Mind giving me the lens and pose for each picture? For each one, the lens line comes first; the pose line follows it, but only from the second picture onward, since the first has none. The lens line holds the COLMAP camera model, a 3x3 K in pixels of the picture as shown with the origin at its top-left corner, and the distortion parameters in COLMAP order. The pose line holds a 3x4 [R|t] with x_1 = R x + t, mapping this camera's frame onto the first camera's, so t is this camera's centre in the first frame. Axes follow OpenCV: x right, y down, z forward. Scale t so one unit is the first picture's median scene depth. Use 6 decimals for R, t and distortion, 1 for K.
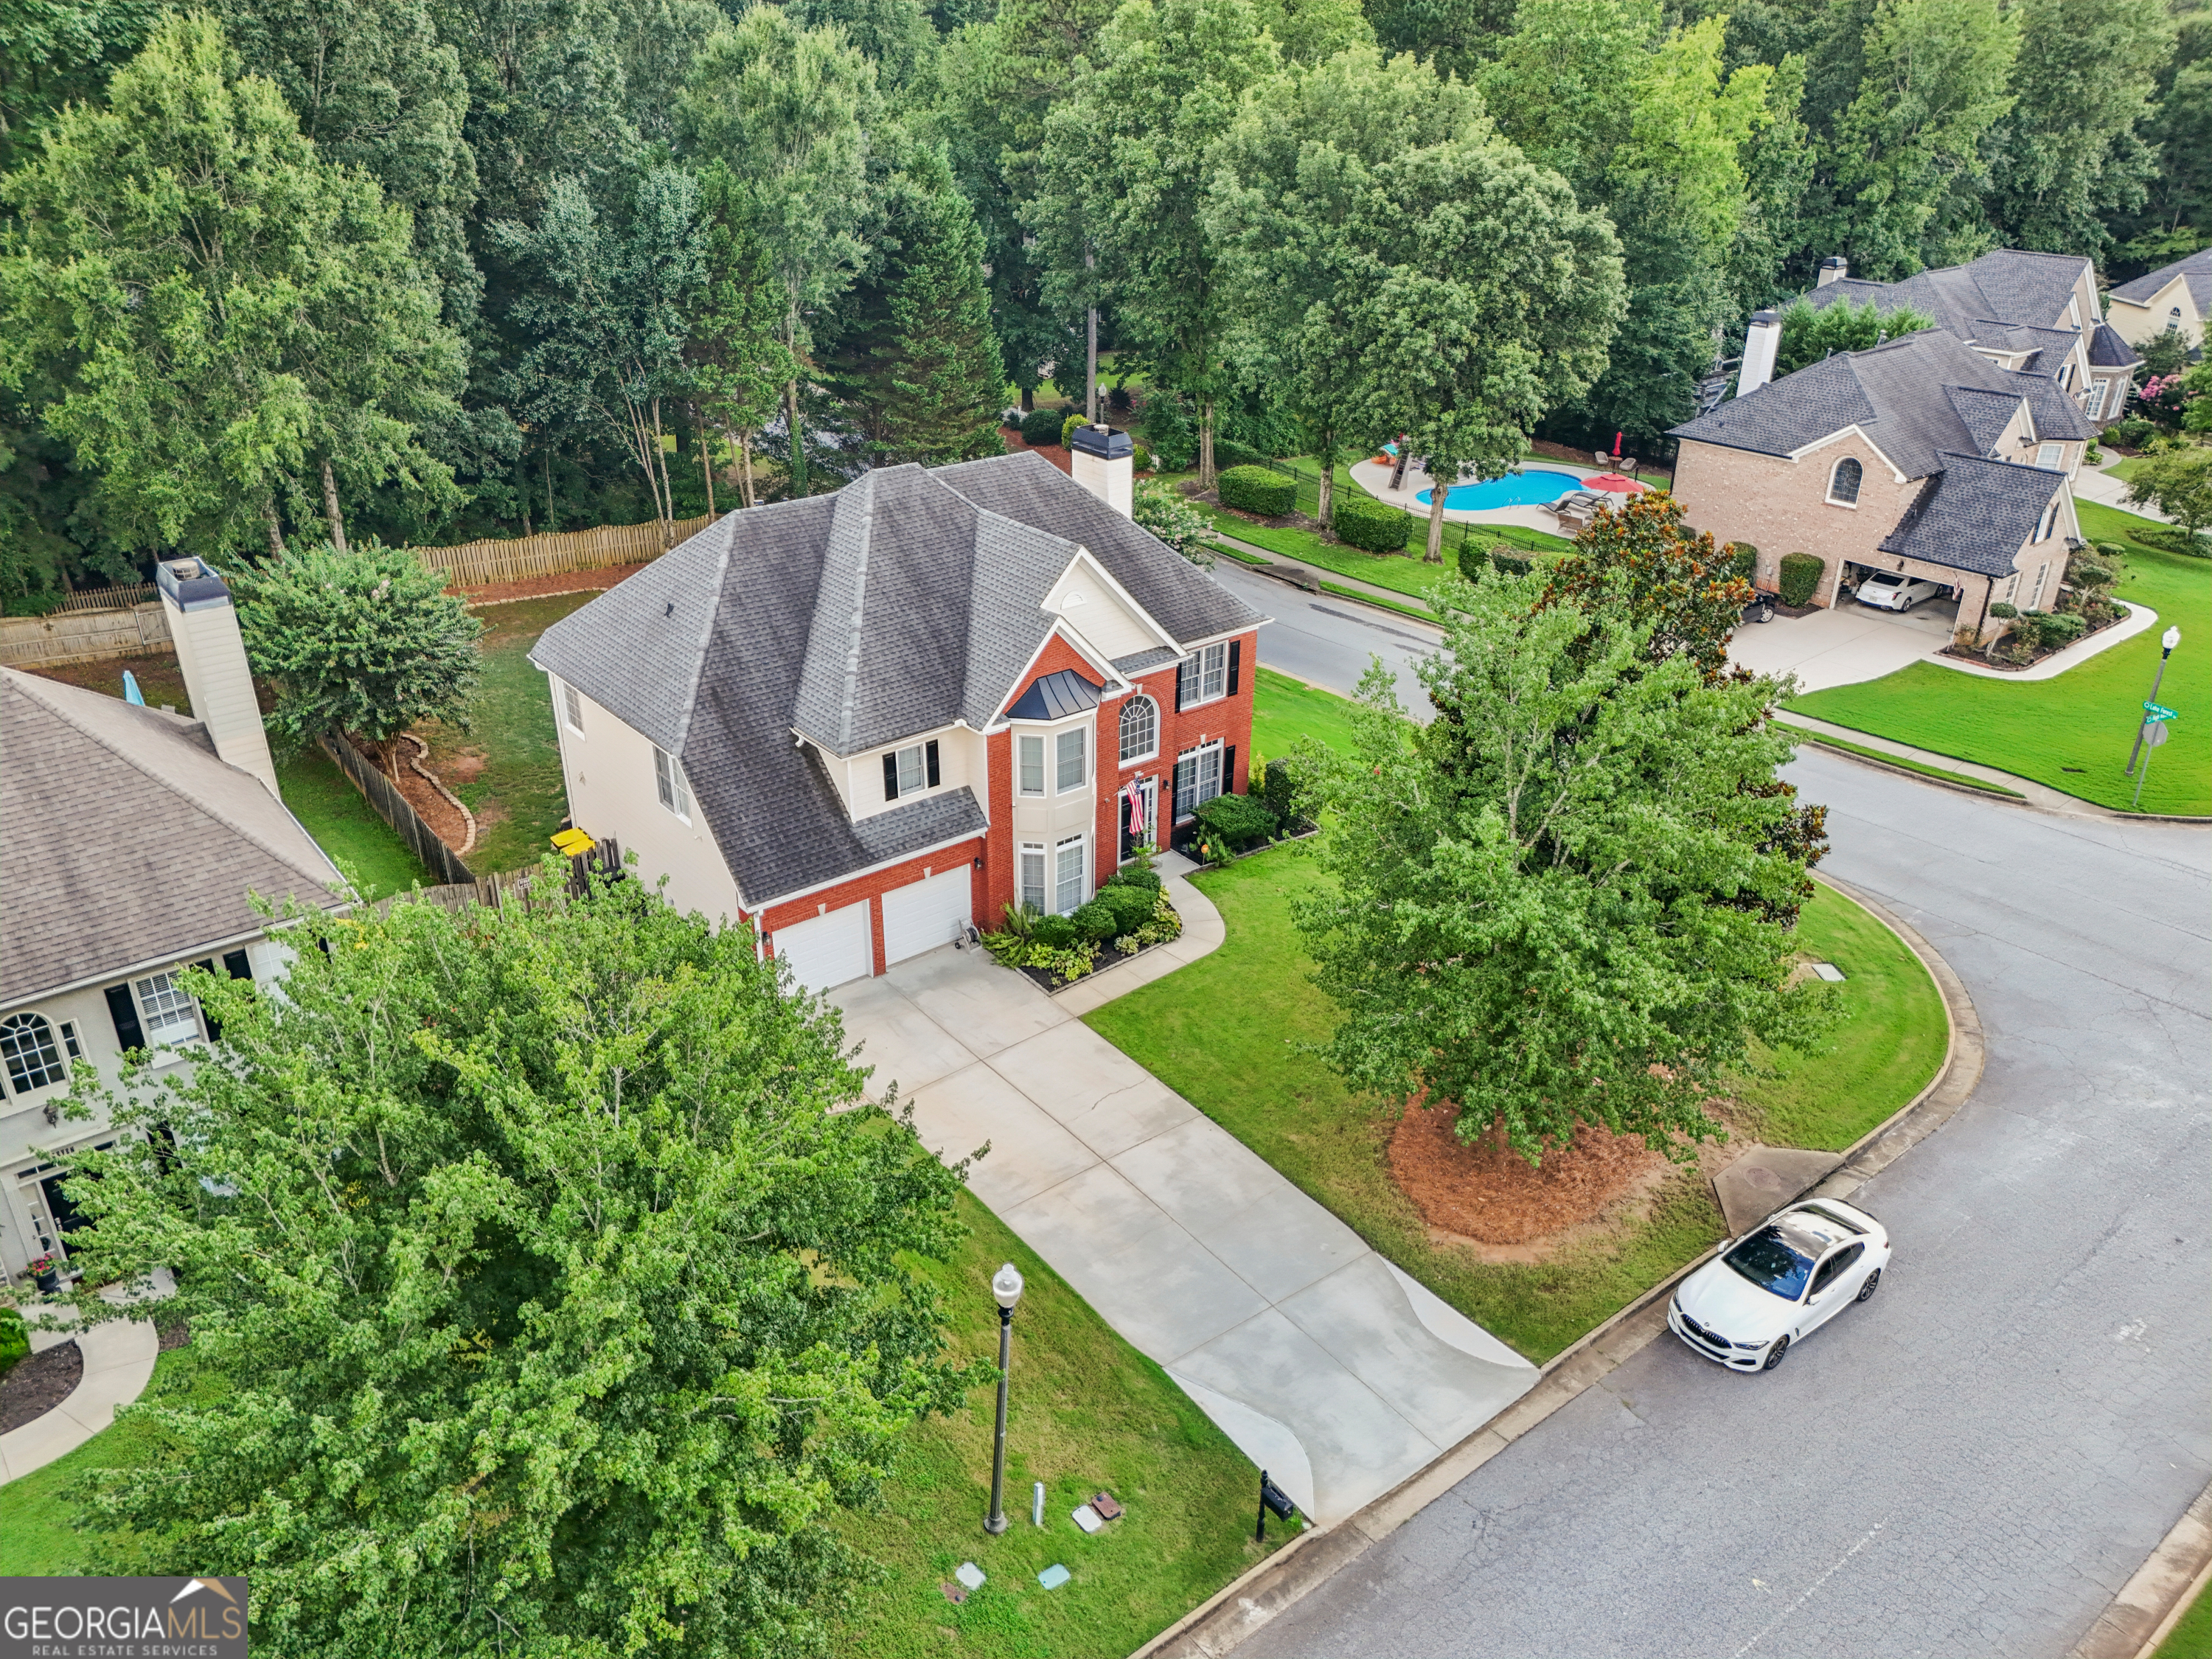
lens RADIAL K [[1628.6, 0, 1094.1], [0, 1628.6, 839.9], [0, 0, 1]] dist [0.079710, -0.035969]
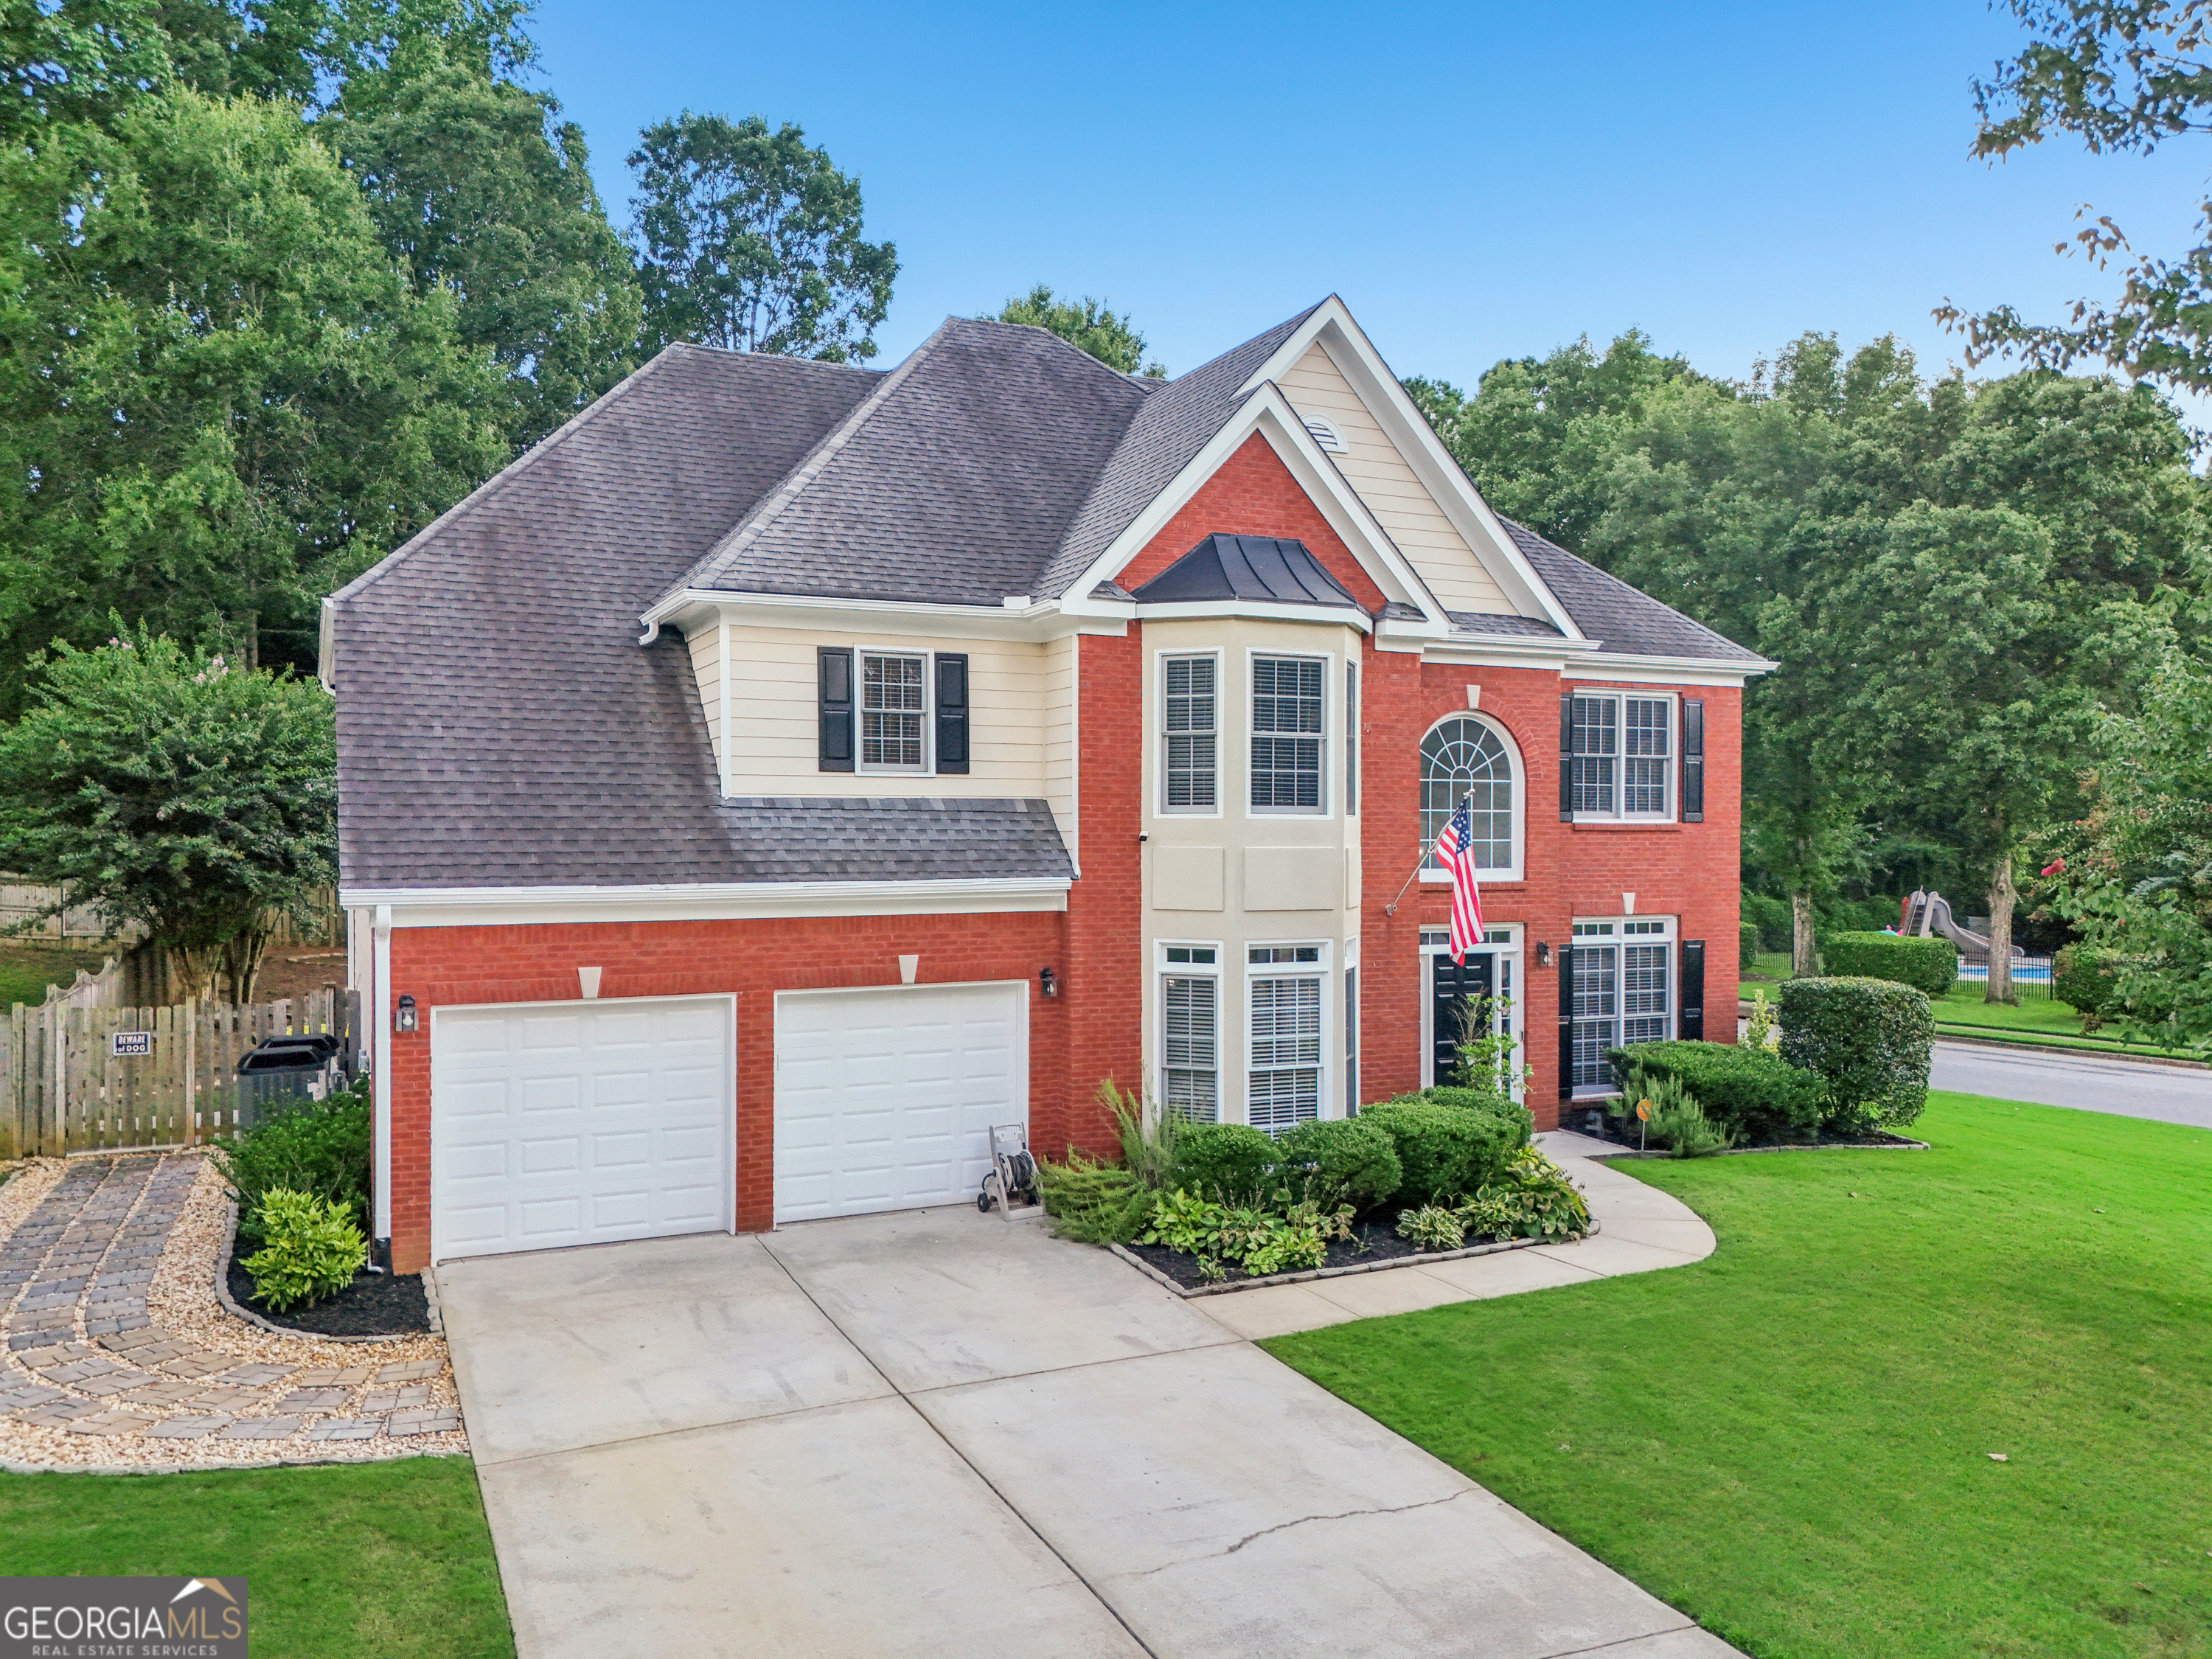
lens RADIAL K [[1628.6, 0, 1094.1], [0, 1628.6, 839.9], [0, 0, 1]] dist [0.079710, -0.035969]
pose [[0.971944, -0.004964, -0.235162, 0.033854], [-0.099881, 0.896451, -0.431741, 0.154568], [0.212954, 0.443116, 0.870804, 0.637312]]
